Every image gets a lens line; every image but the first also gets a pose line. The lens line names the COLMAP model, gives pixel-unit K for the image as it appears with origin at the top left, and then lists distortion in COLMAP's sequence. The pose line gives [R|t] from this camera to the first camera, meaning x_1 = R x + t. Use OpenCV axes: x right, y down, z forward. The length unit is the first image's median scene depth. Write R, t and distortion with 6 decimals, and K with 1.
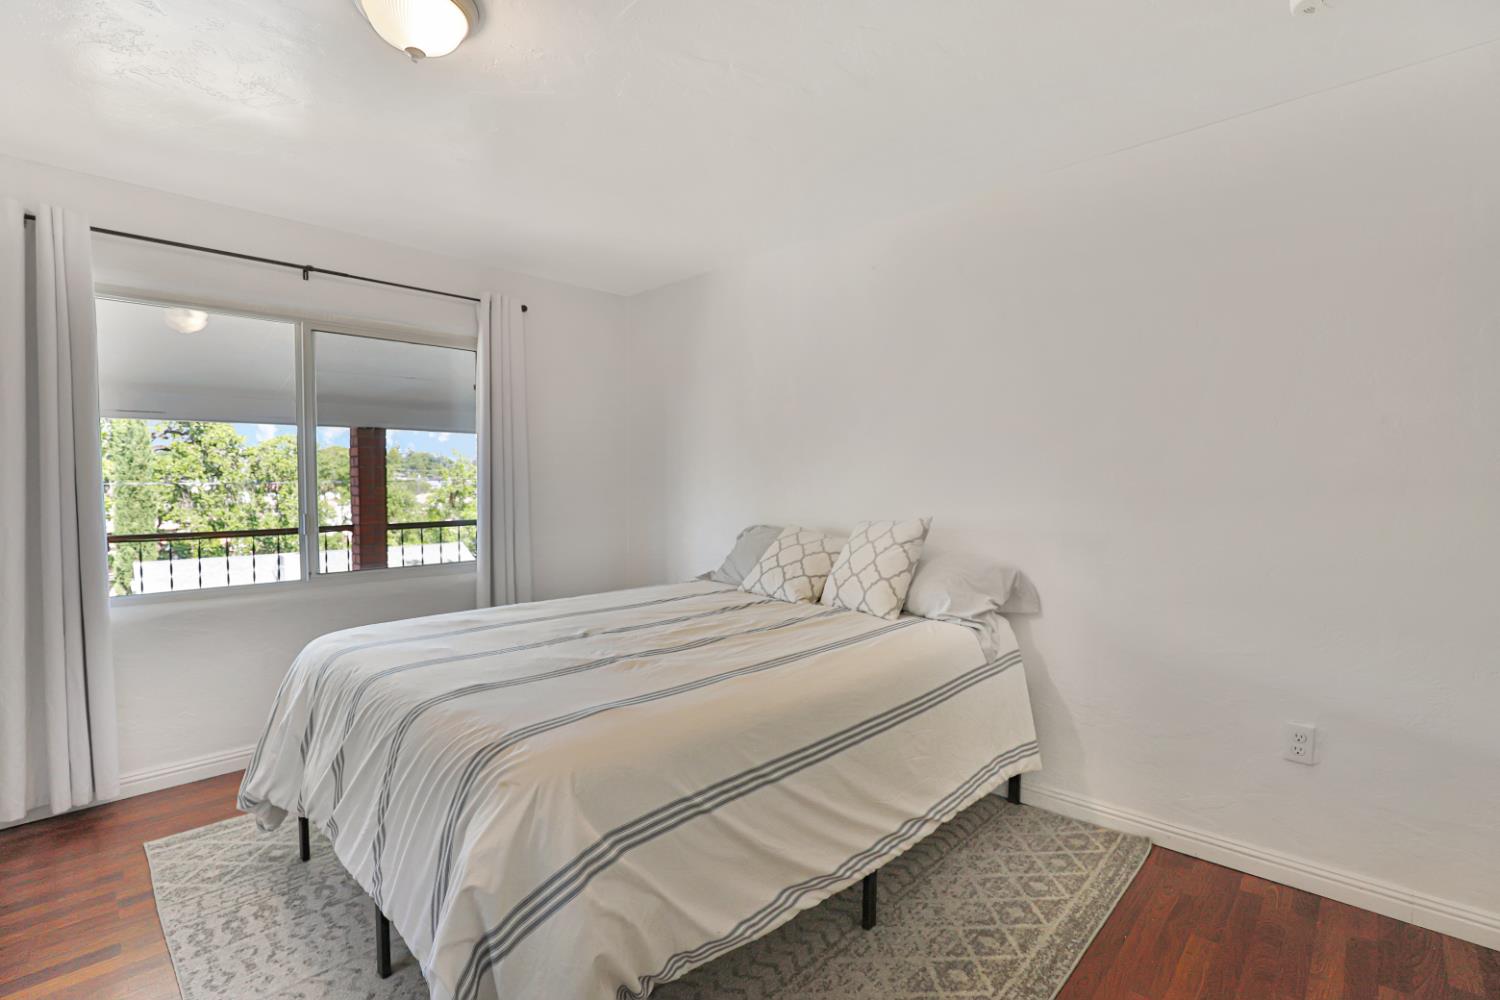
lens RADIAL K [[690.4, 0, 746.5], [0, 690.4, 498.5], [0, 0, 1]] dist [-0.021772, 0.002703]
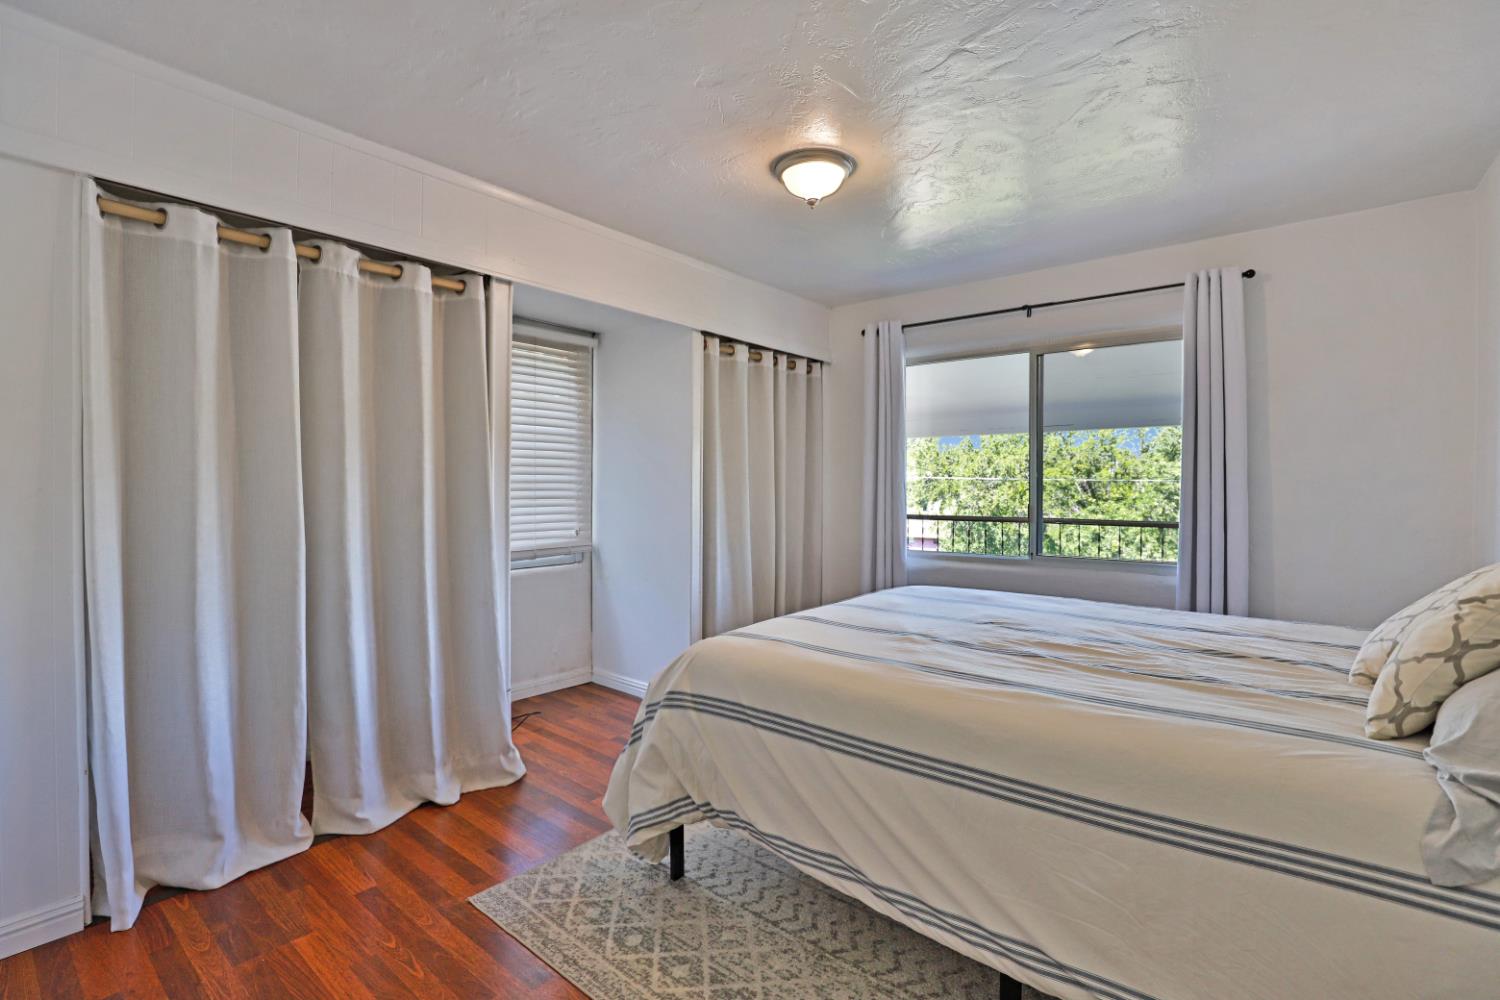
lens RADIAL K [[690.4, 0, 745.6], [0, 690.4, 496.4], [0, 0, 1]] dist [-0.021772, 0.002703]
pose [[0.094554, 0.025164, -0.995202, 0.565801], [-0.018323, 0.999555, 0.023533, -0.012277], [0.995351, 0.016010, 0.094973, 0.372874]]
